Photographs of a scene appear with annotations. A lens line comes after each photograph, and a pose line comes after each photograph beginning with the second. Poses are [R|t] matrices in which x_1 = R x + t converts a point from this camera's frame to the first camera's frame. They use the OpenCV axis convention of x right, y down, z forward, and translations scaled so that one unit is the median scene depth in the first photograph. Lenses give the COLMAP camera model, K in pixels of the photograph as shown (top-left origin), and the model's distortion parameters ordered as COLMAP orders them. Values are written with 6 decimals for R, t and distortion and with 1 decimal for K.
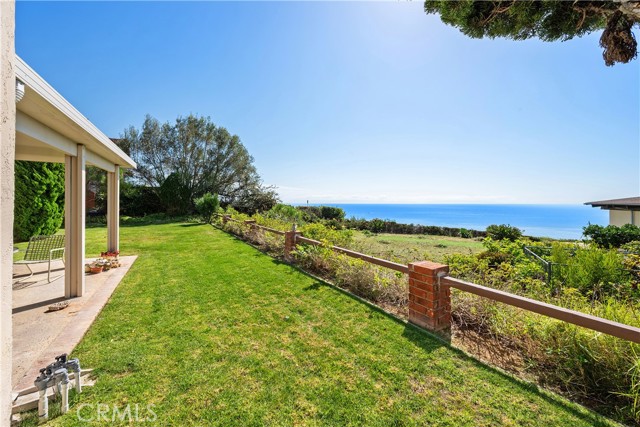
lens RADIAL K [[254.4, 0, 329.1], [0, 254.4, 202.5], [0, 0, 1]] dist [-0.006821, 0.000754]
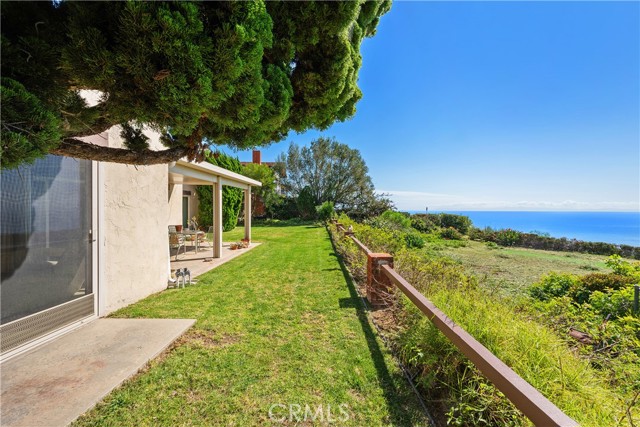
lens RADIAL K [[254.4, 0, 317.7], [0, 254.4, 215.8], [0, 0, 1]] dist [-0.006821, 0.000754]
pose [[0.840562, 0.013932, -0.541537, 0.110835], [-0.002402, 0.999755, 0.021993, 0.003008], [0.541710, -0.017186, 0.840389, -0.030469]]
